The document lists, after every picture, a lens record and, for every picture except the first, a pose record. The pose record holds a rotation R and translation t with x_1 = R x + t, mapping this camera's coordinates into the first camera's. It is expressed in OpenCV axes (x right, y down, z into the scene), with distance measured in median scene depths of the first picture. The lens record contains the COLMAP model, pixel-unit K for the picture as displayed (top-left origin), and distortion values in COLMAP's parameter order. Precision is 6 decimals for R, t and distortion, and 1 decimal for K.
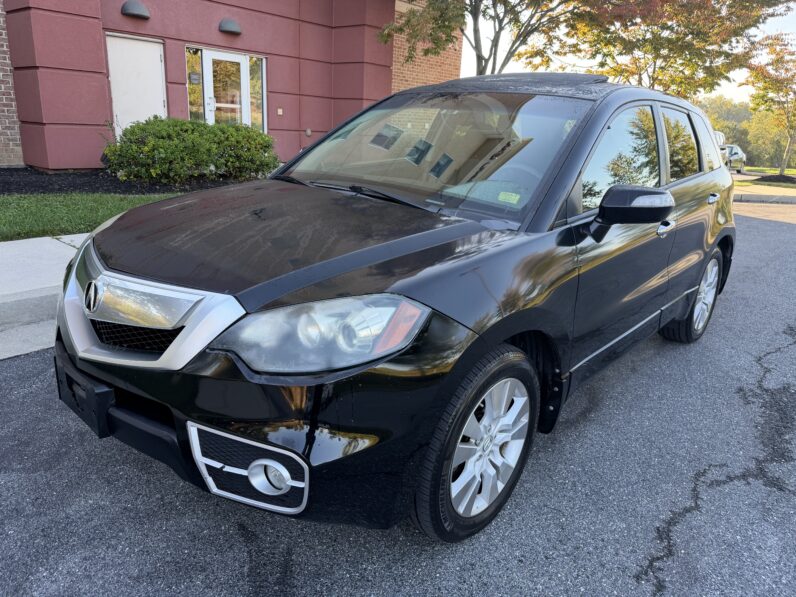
lens RADIAL K [[568.6, 0, 401.1], [0, 568.6, 296.6], [0, 0, 1]] dist [0.017972, -0.029308]
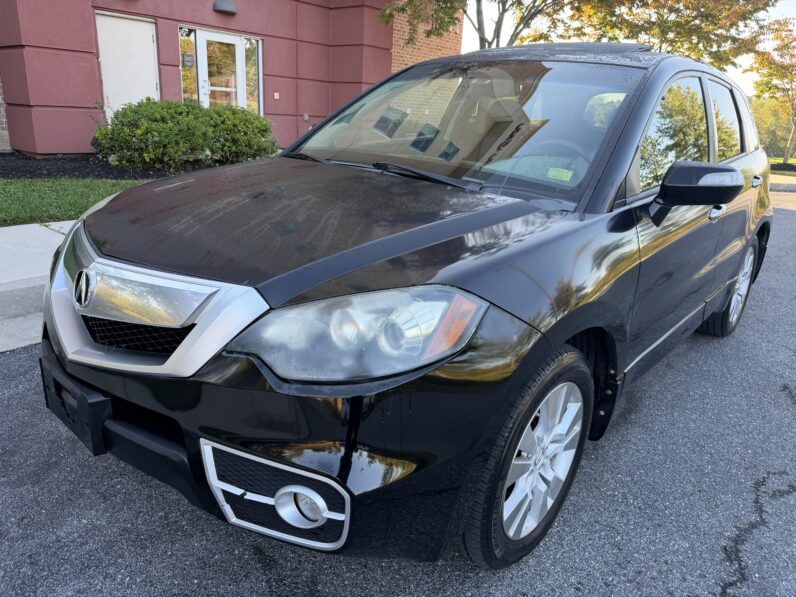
lens RADIAL K [[568.6, 0, 400.4], [0, 568.6, 299.2], [0, 0, 1]] dist [0.017972, -0.029308]
pose [[0.999951, -0.000268, 0.009874, -0.016978], [0.000051, 0.999760, 0.021906, -0.000438], [-0.009878, -0.021905, 0.999711, 0.031880]]
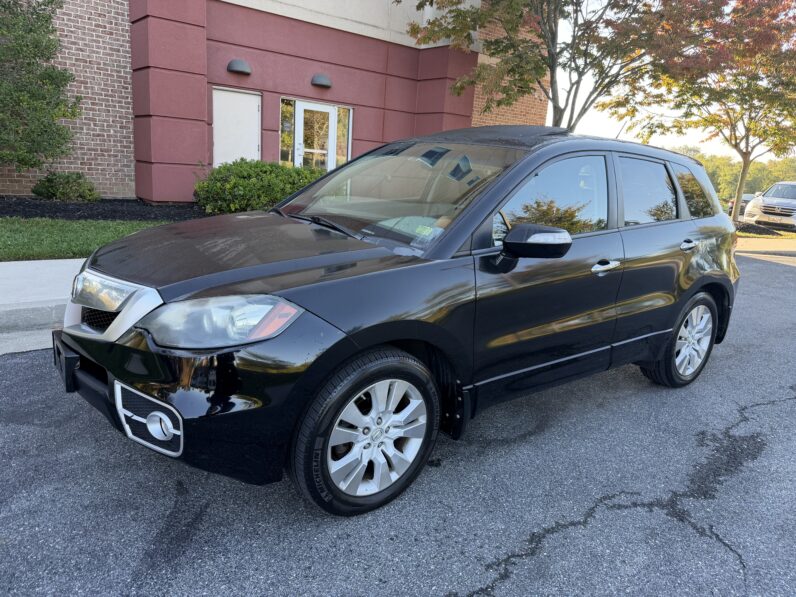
lens RADIAL K [[568.6, 0, 400.8], [0, 568.6, 299.0], [0, 0, 1]] dist [0.017972, -0.029308]
pose [[0.982380, 0.060355, -0.176883, 0.094800], [-0.072731, 0.995274, -0.064334, 0.012341], [0.172165, 0.076066, 0.982127, -0.039614]]
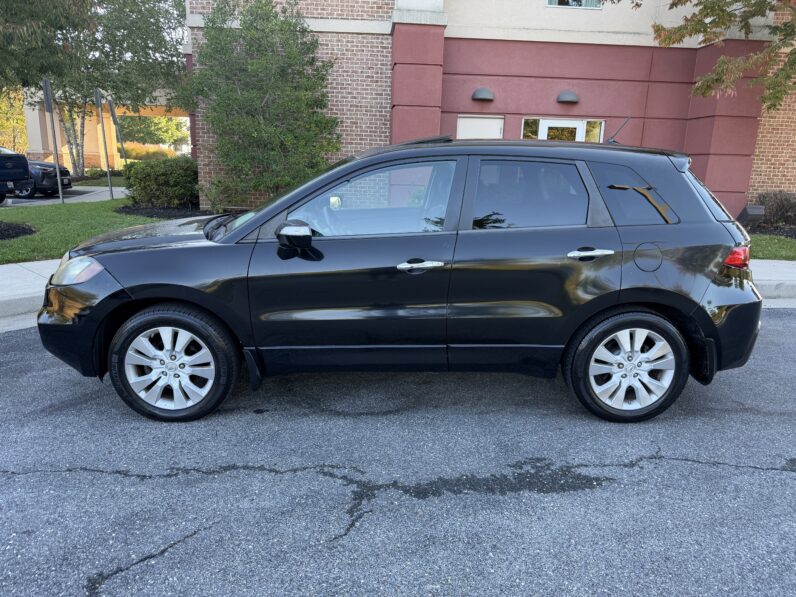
lens RADIAL K [[568.6, 0, 394.3], [0, 568.6, 305.3], [0, 0, 1]] dist [0.017972, -0.029308]
pose [[0.677326, 0.142331, -0.721784, 0.423330], [-0.205390, 0.978680, 0.000250, -0.011397], [0.706431, 0.148078, 0.692119, 0.070995]]
